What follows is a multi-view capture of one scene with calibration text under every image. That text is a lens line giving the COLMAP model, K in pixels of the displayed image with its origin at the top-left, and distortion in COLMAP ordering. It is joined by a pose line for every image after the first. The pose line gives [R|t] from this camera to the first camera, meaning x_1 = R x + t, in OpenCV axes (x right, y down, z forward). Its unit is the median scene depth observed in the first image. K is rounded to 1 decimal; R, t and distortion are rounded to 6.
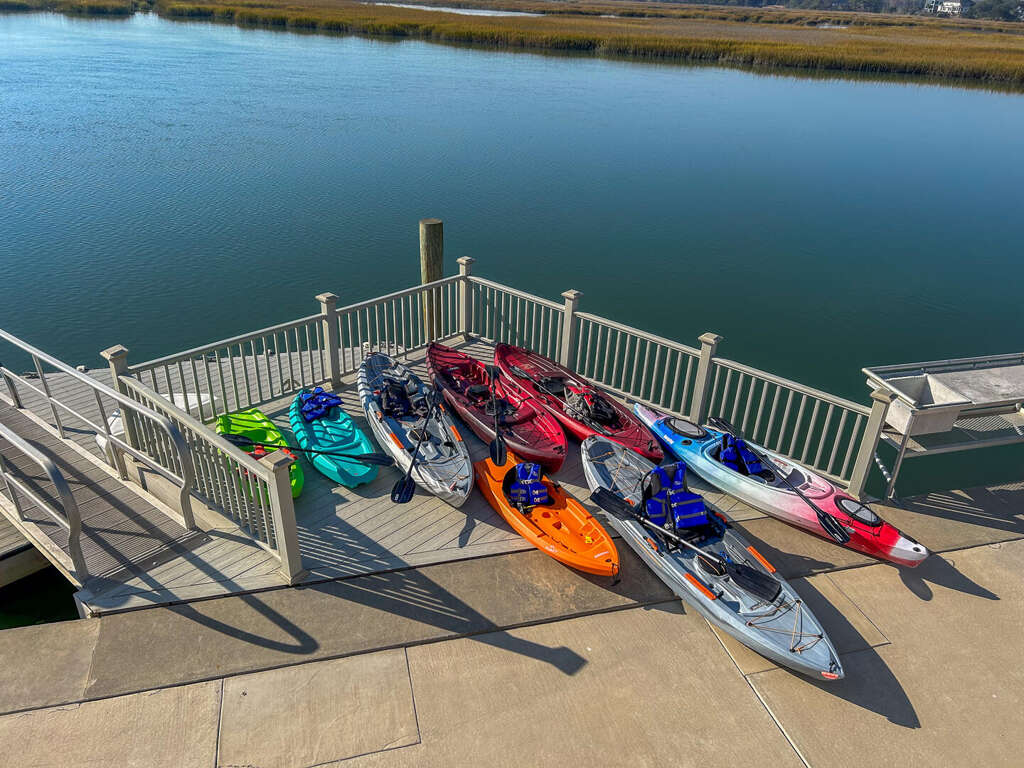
lens RADIAL K [[771.4, 0, 516.4], [0, 771.4, 382.9], [0, 0, 1]] dist [0.063956, -0.070536]
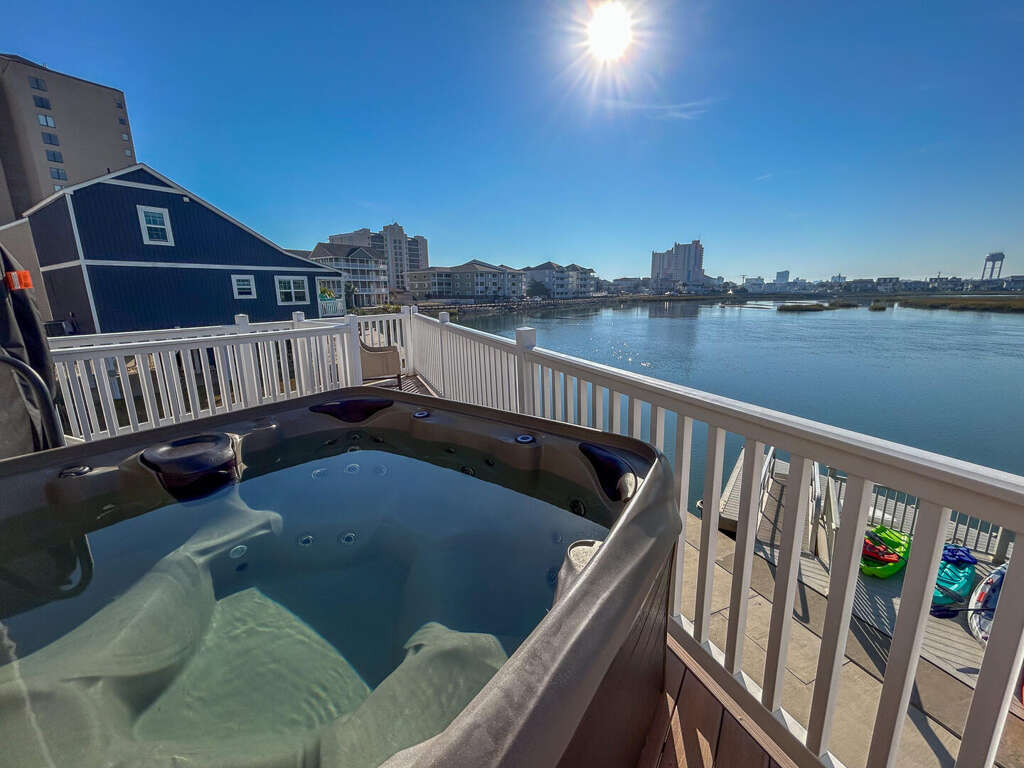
lens RADIAL K [[416.7, 0, 510.3], [0, 416.7, 380.7], [0, 0, 1]] dist [-0.000035, 0.000077]
pose [[0.104611, 0.162655, -0.981122, 0.453939], [-0.429621, 0.897125, 0.102921, 0.013486], [0.896929, 0.410744, 0.163729, -0.049529]]
